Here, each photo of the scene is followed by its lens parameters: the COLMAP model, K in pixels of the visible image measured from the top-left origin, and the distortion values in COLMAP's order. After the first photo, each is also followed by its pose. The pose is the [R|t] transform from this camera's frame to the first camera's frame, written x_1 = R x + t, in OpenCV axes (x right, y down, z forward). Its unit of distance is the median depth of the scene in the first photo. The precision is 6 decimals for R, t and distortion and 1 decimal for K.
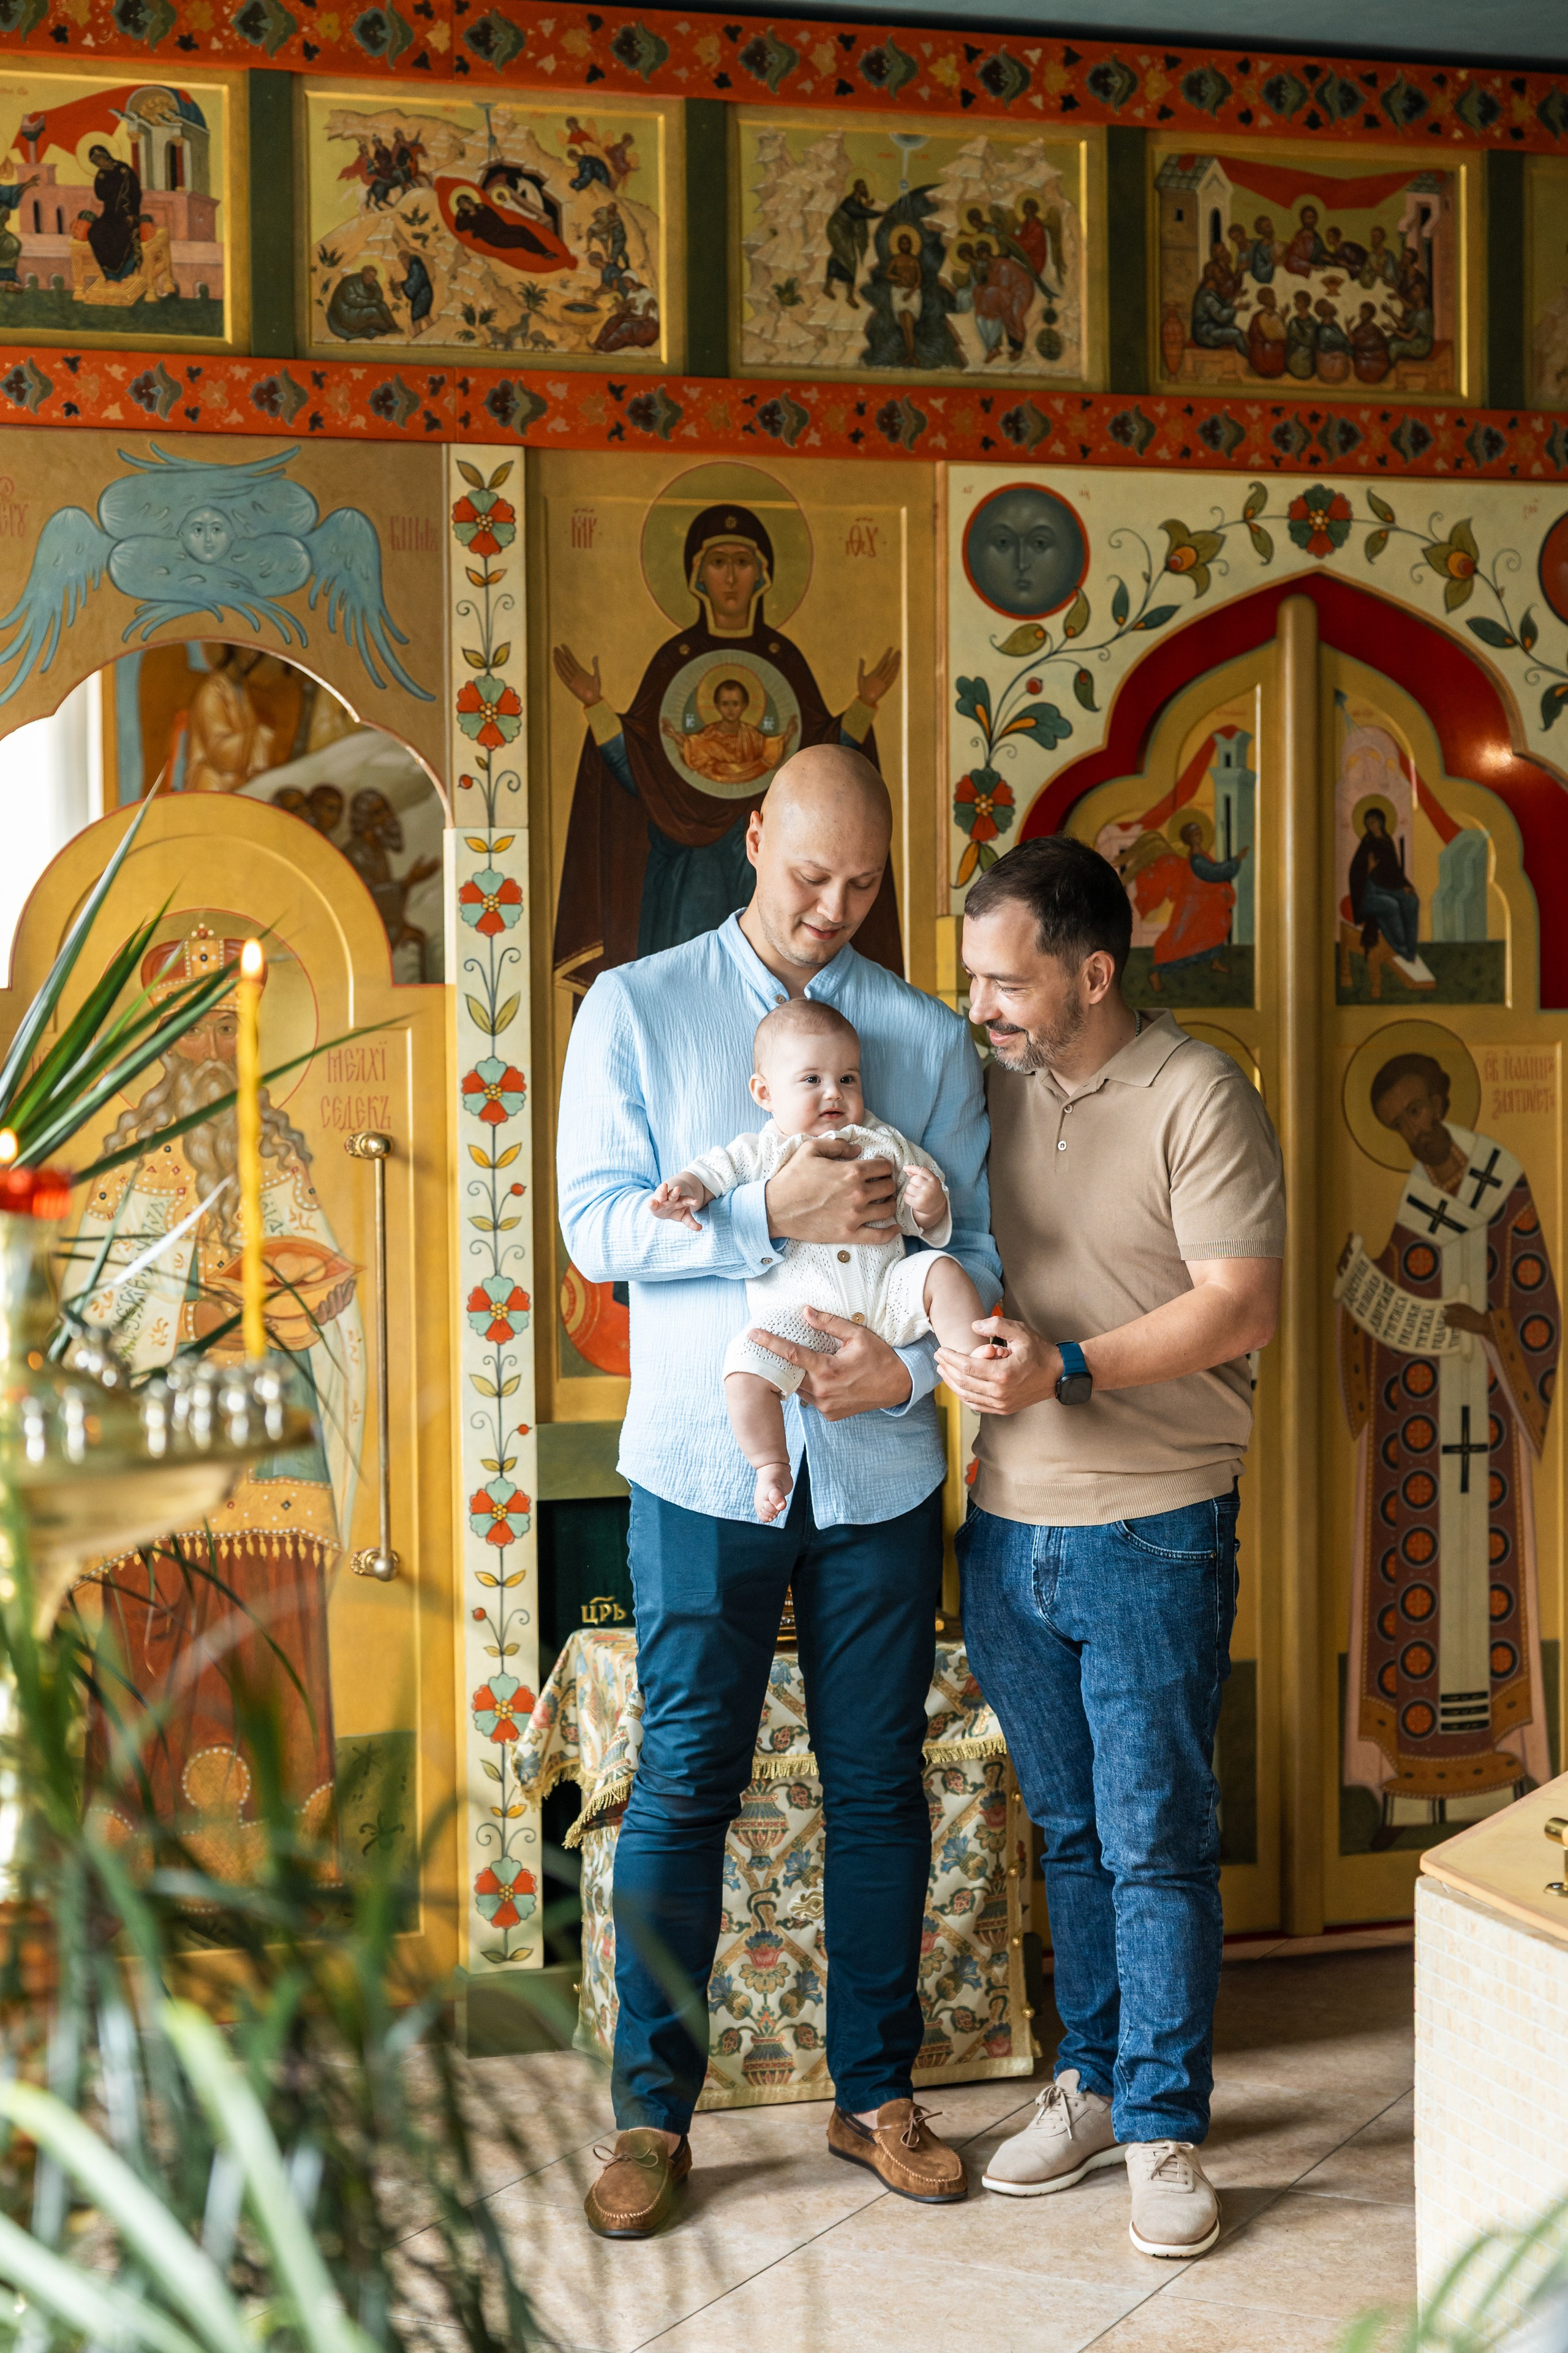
lens RADIAL K [[3913.5, 0, 792.8], [0, 3913.5, 1199.6], [0, 0, 1]] dist [0.024447, -0.008693]
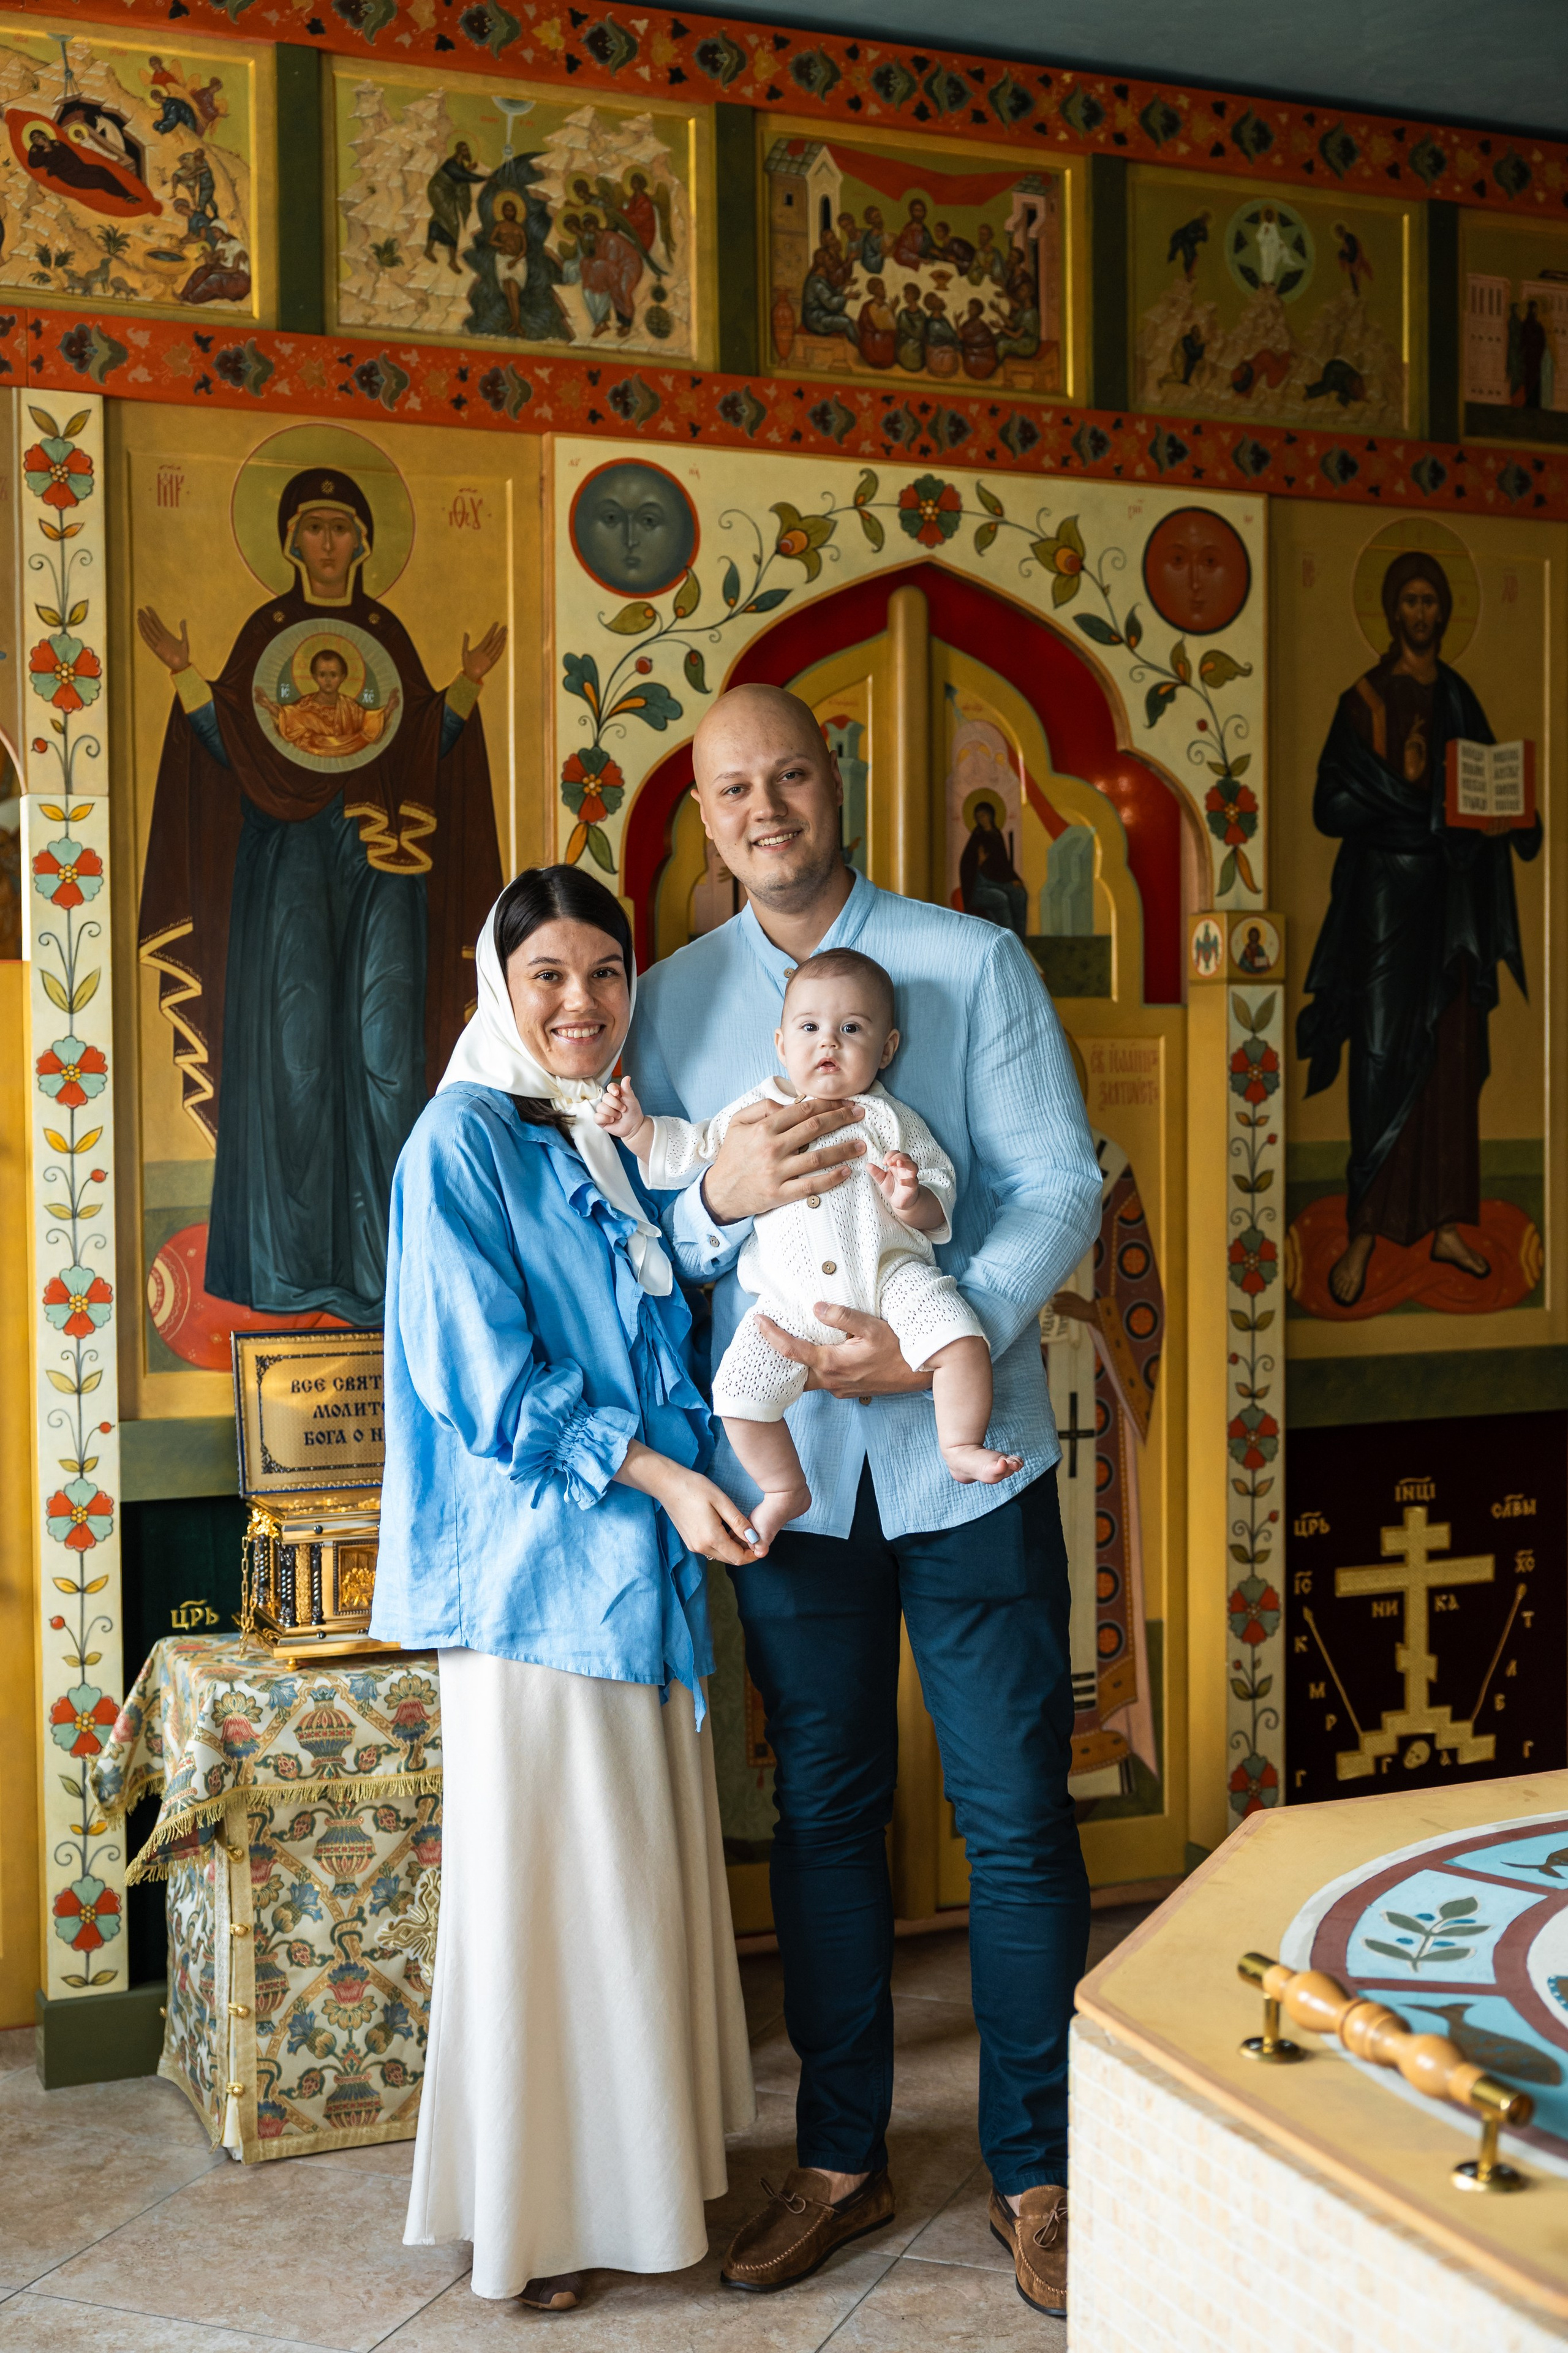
lens RADIAL K [[2839.7, 0, 770.7], [0, 2839.7, 1200.0], [0, 0, 1]] dist [-0.006900, 0.038518]
pose [[0.996511, -0.001468, 0.083454, 0.034045], [0.002081, 0.999972, -0.007251, 0.008418], [-0.083441, 0.007399, 0.996485, 0.289597]]
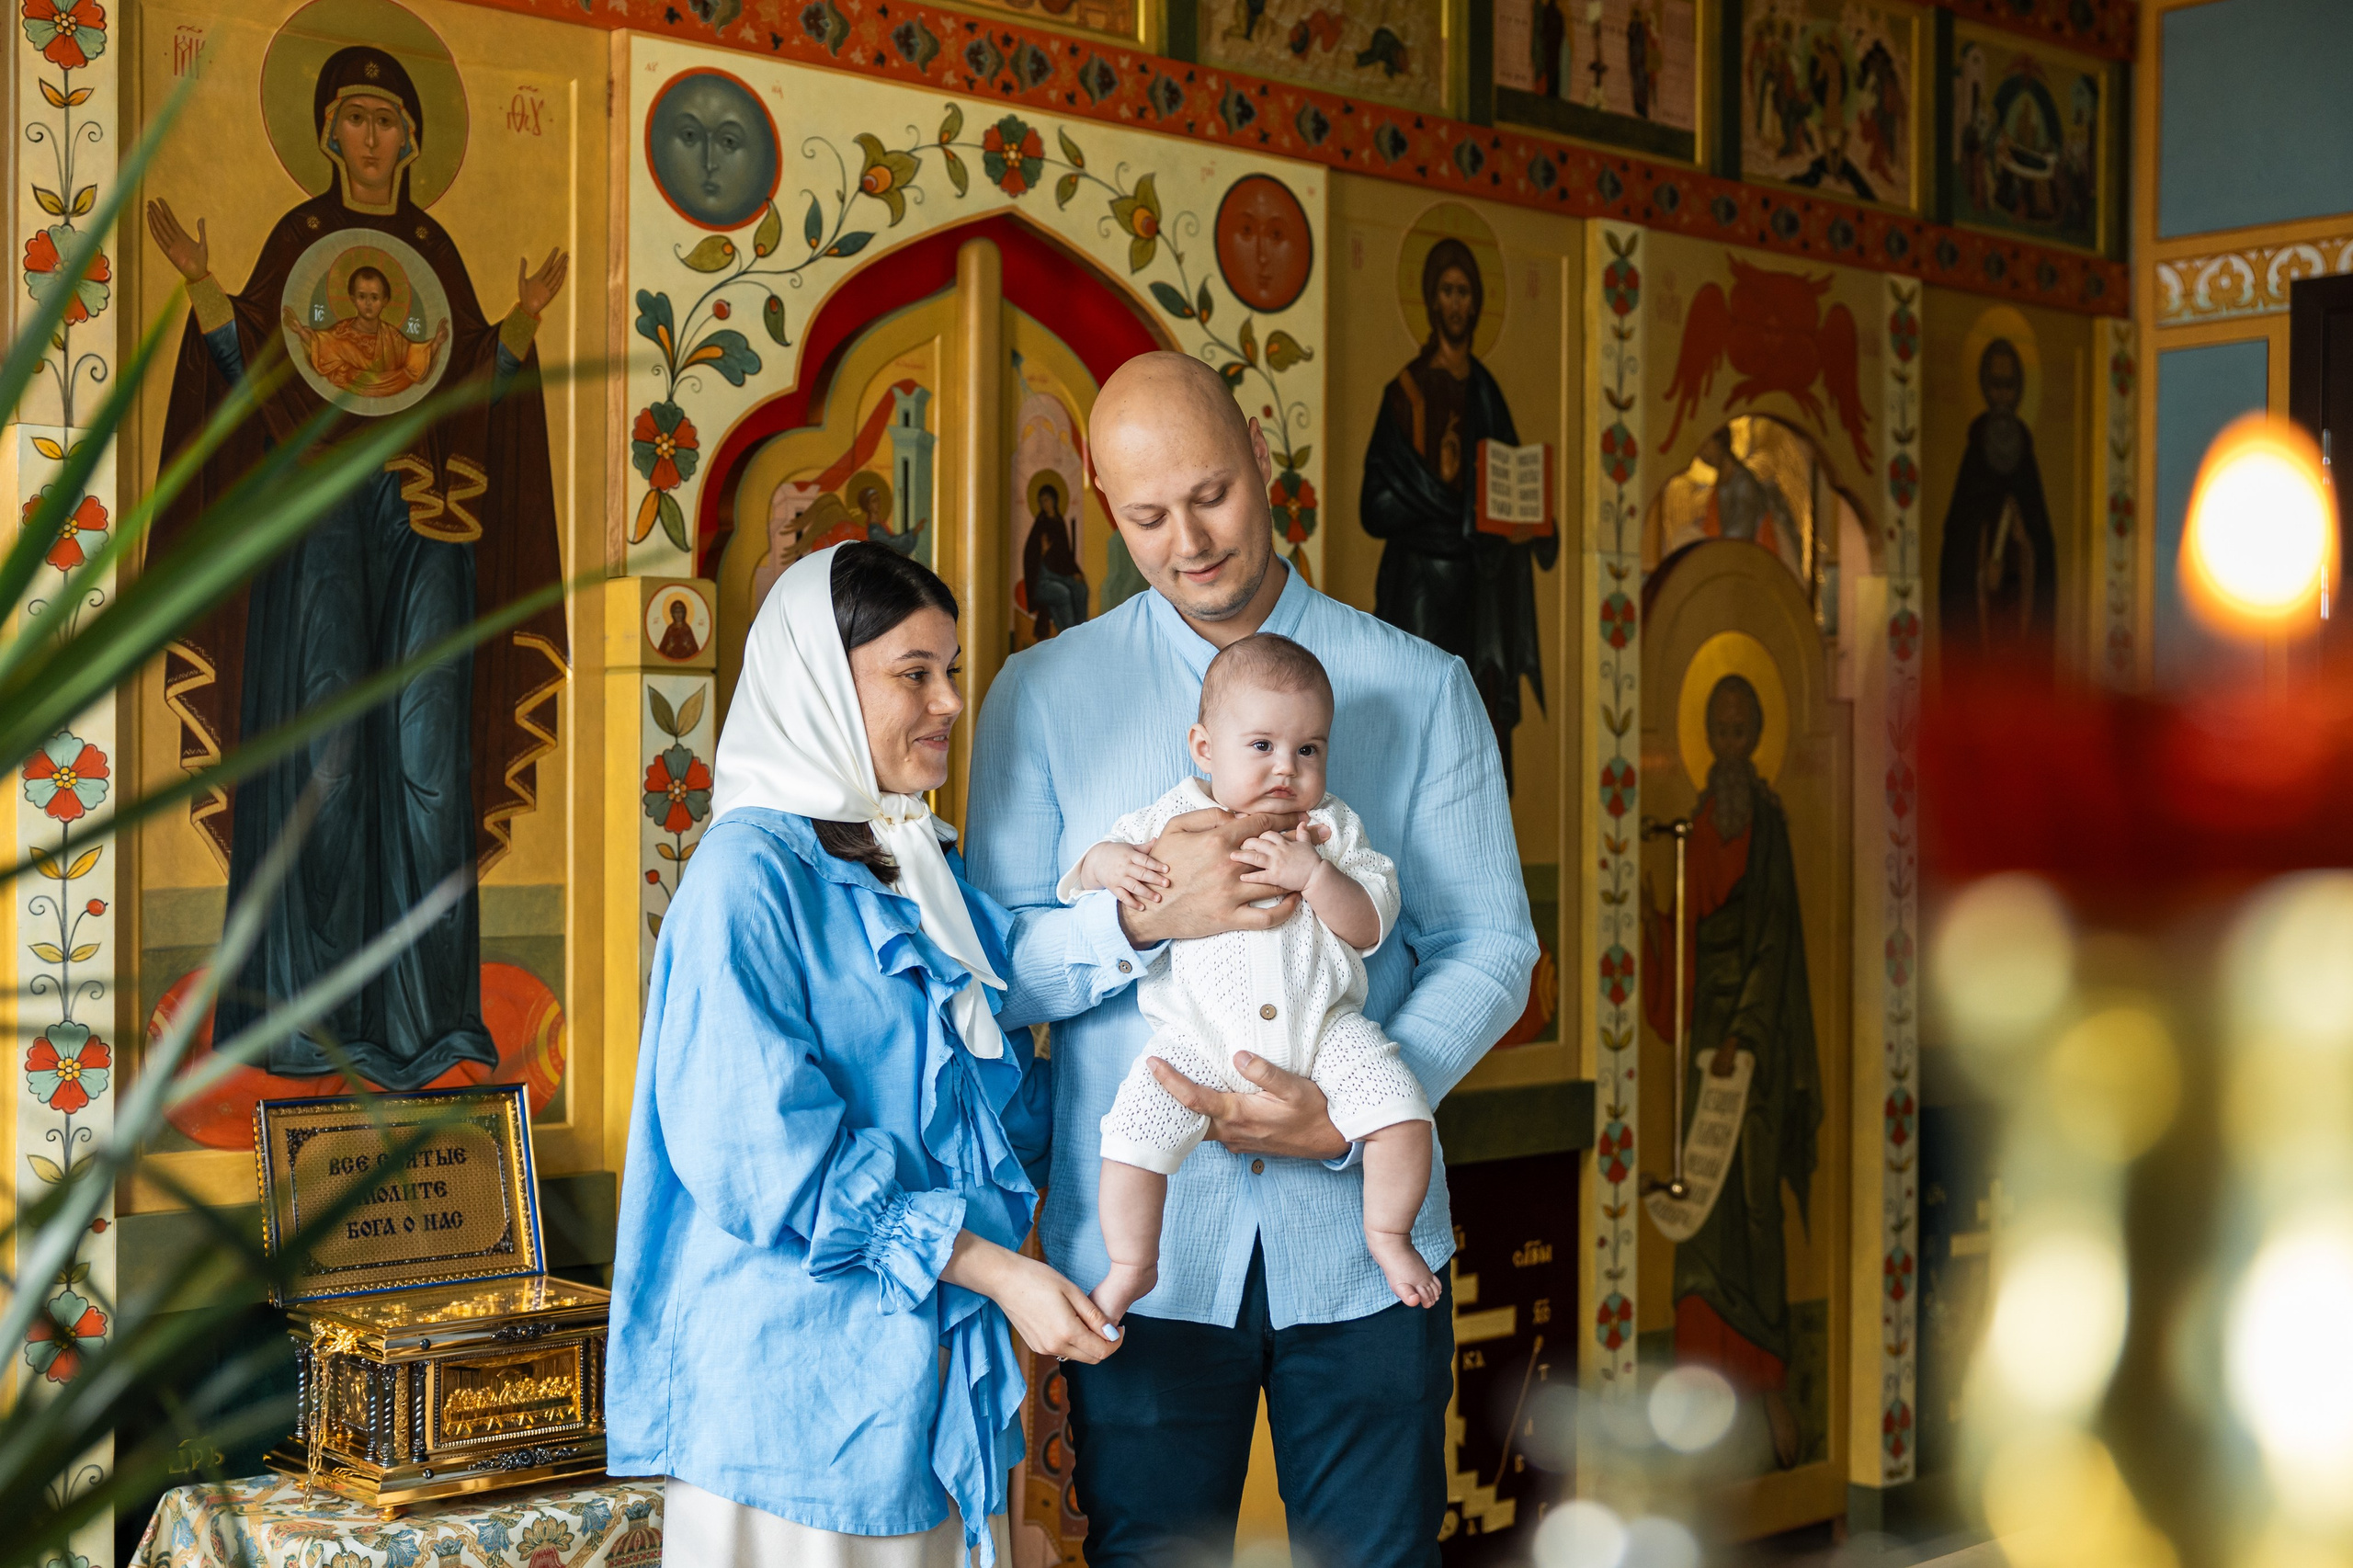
lens RADIAL K [[3103.2, 0, 1181.8], [0, 3103.2, 822.2], [0, 0, 1]] dist [0.004744, 0.002248]
pose [[0.912996, 0.010157, 0.407842, -0.119937], [0.004016, 0.999418, -0.033880, 0.002098], [-0.407949, 0.032570, 0.912424, 0.356543]]
